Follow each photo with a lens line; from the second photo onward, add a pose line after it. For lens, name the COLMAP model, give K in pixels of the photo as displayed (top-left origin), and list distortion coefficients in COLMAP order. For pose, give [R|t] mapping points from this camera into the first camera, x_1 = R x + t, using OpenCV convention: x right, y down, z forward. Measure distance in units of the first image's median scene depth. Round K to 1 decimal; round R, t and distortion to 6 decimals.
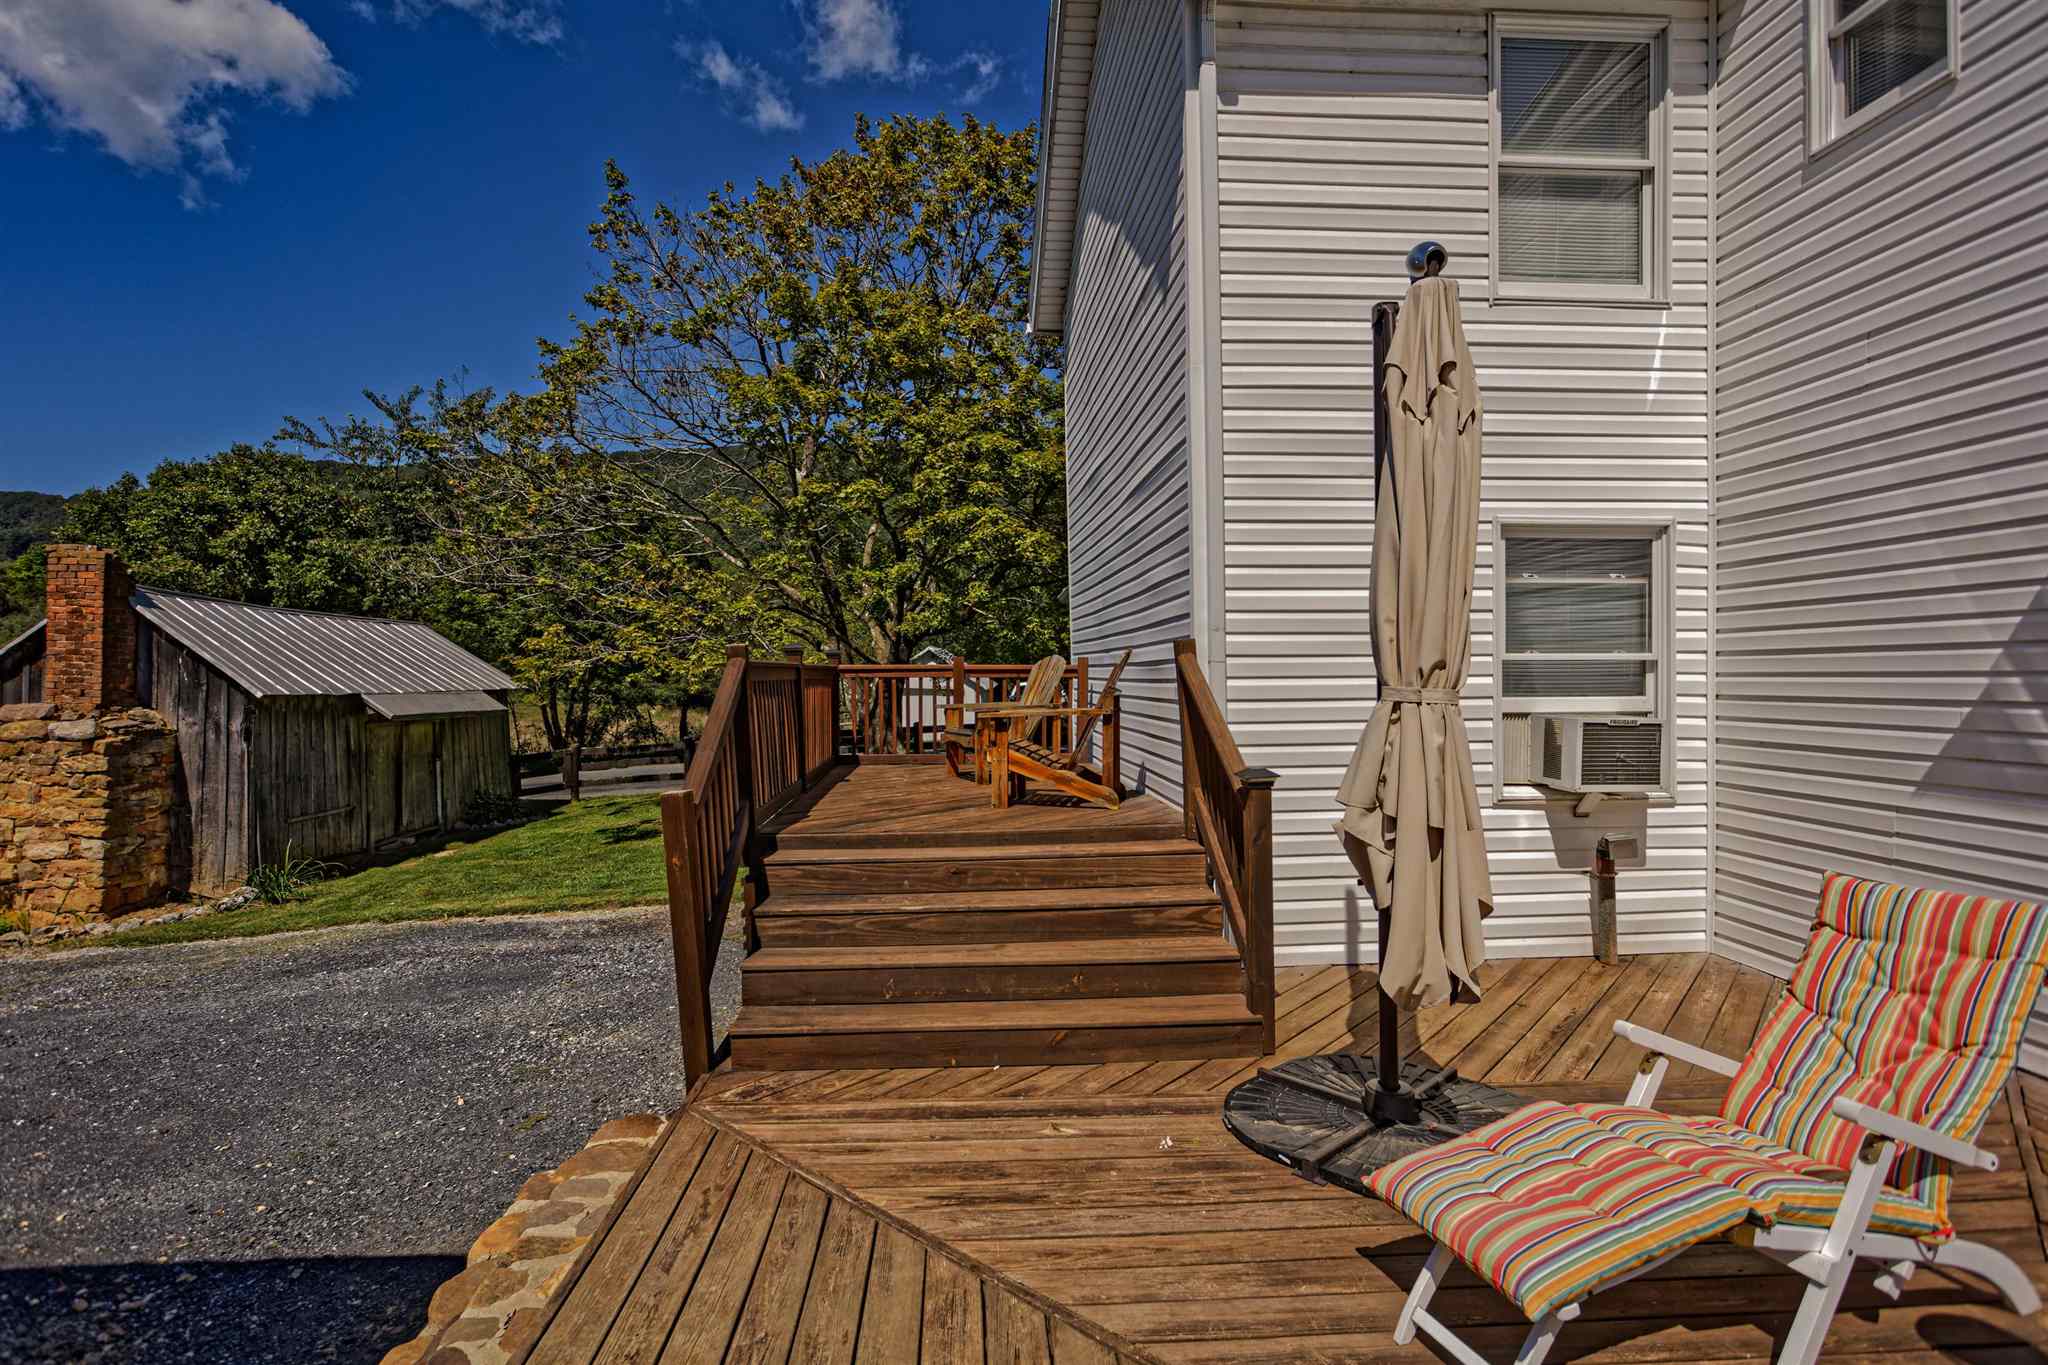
lens RADIAL K [[976.2, 0, 1011.7], [0, 976.2, 681.6], [0, 0, 1]] dist [-0.001574, -0.000359]
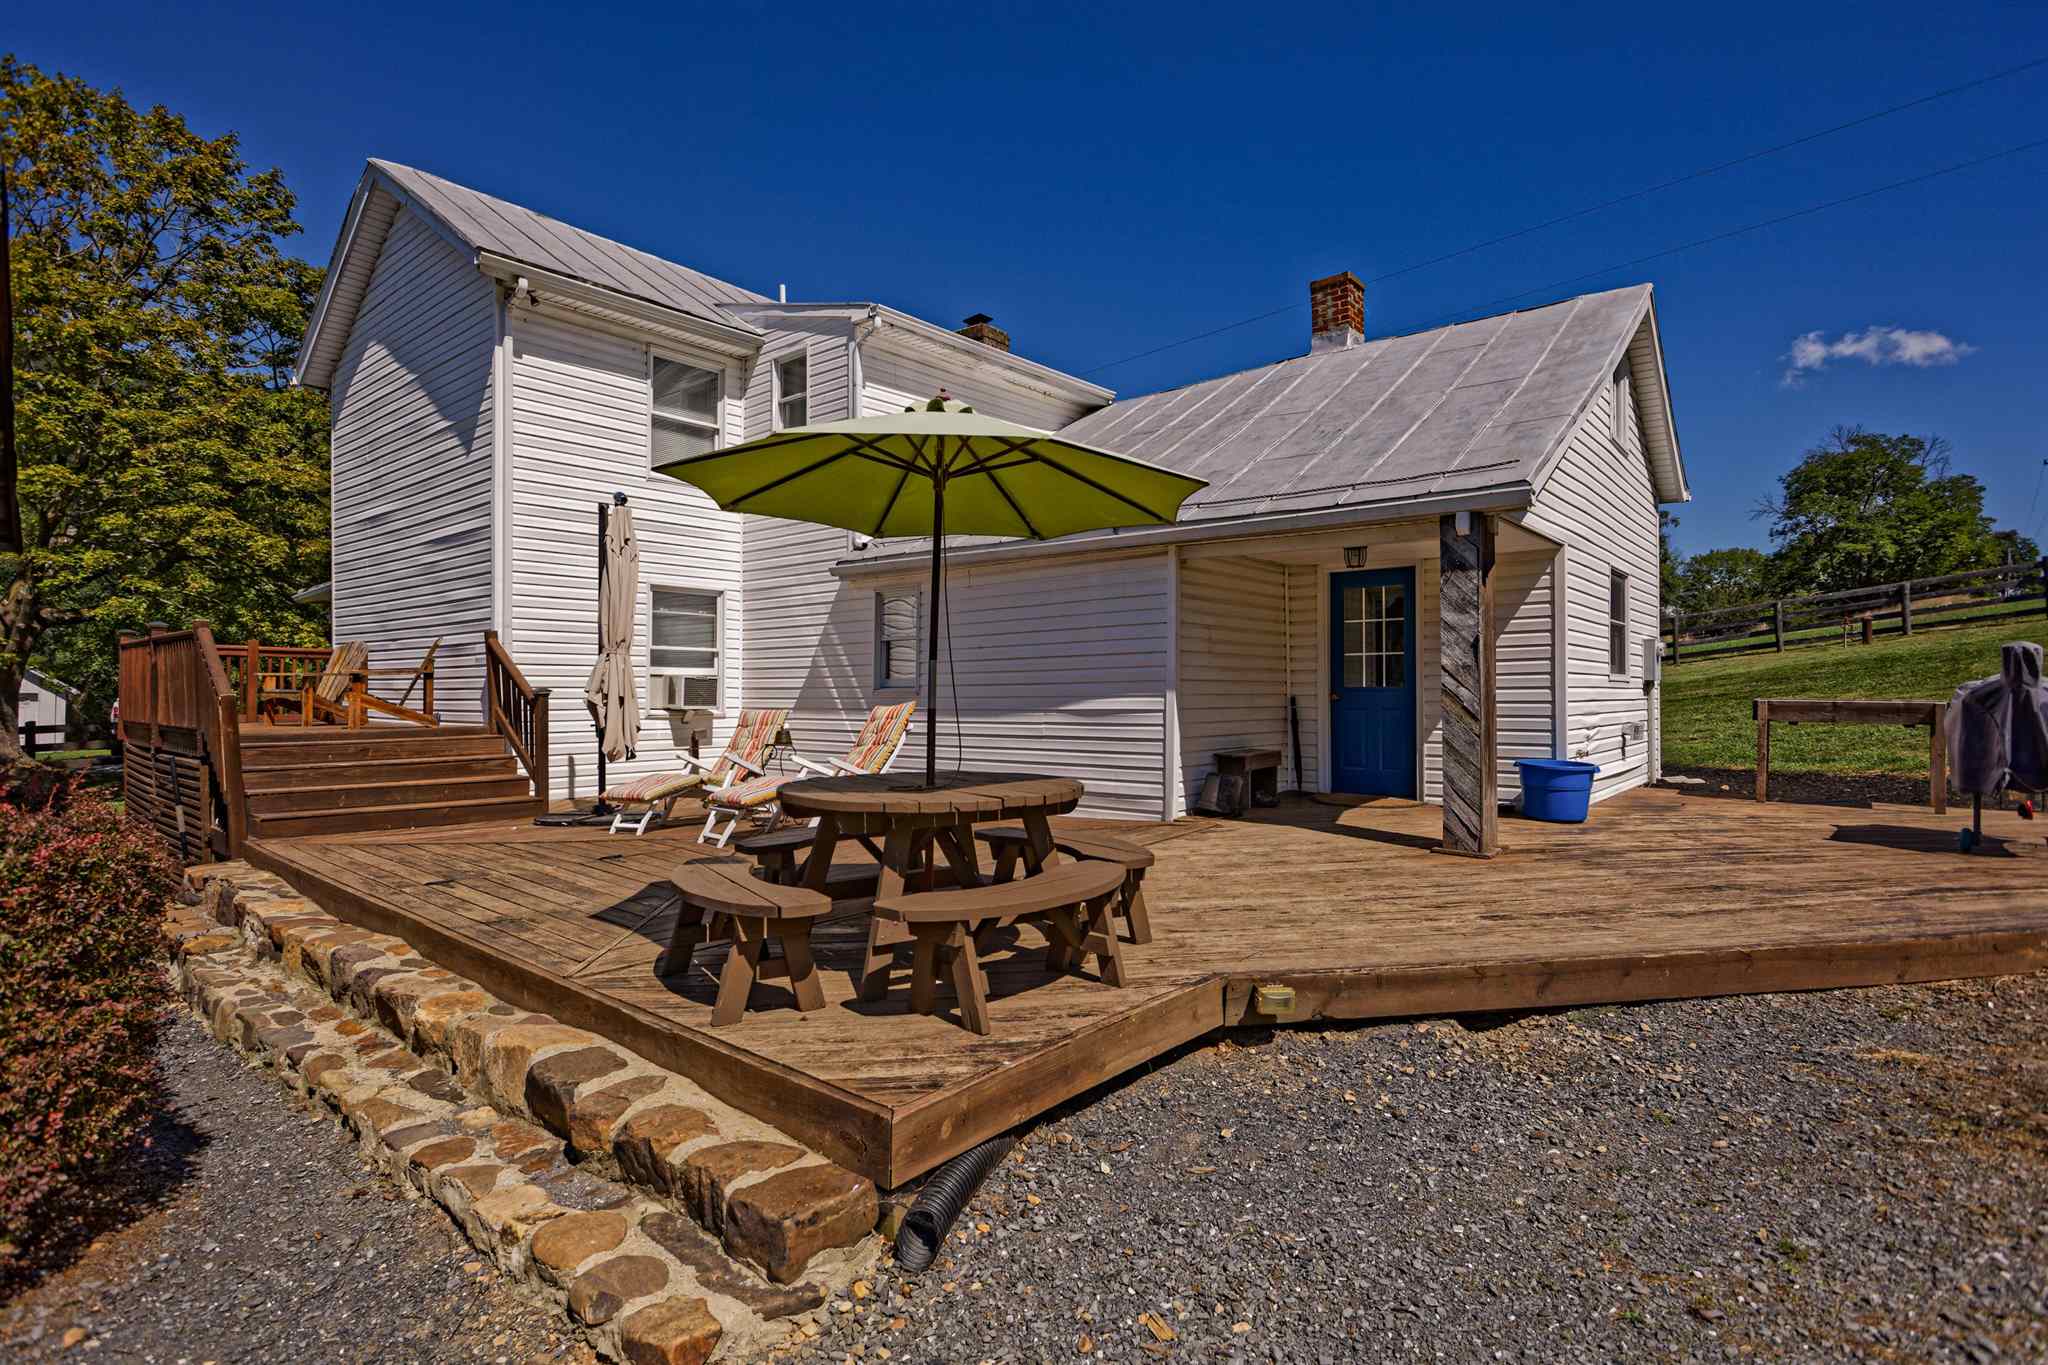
lens RADIAL K [[1018.7, 0, 1024.0], [0, 1018.7, 682.5], [0, 0, 1]] dist [-0.000546, -0.000158]
pose [[0.698935, 0.017254, 0.714977, -0.503710], [-0.002488, 0.999762, -0.021694, 0.096789], [-0.715181, 0.013384, 0.698812, -1.110467]]
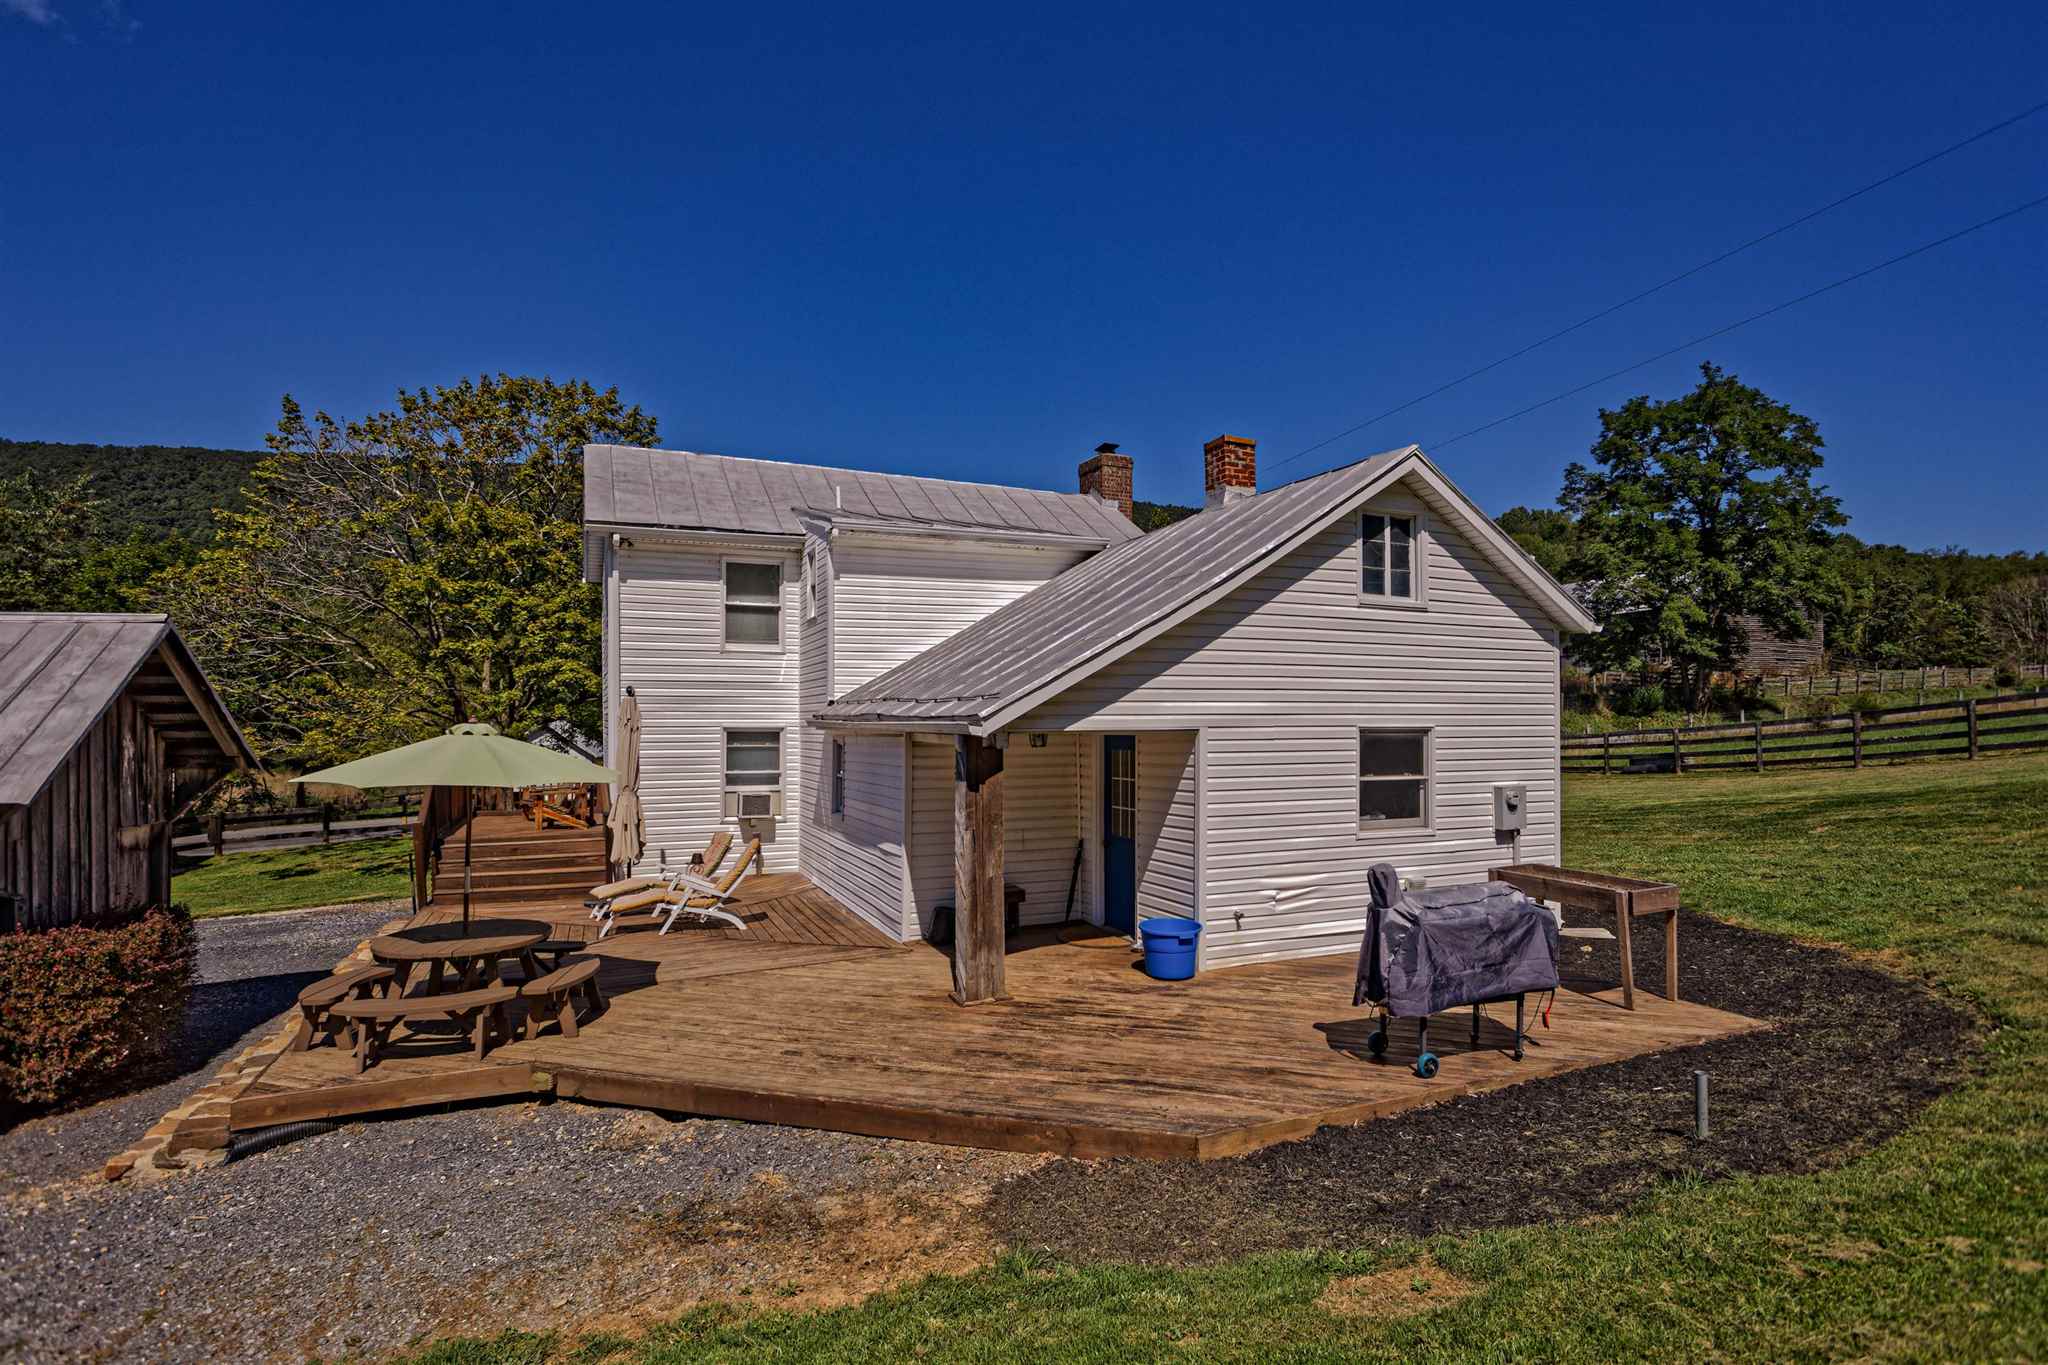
lens RADIAL K [[1030.9, 0, 1023.4], [0, 1030.9, 708.1], [0, 0, 1]] dist [-0.002696, -0.000014]
pose [[0.946088, 0.014467, 0.323586, 0.351242], [-0.006238, 0.999631, -0.026453, -0.142118], [-0.323849, 0.023008, 0.945829, -2.216426]]
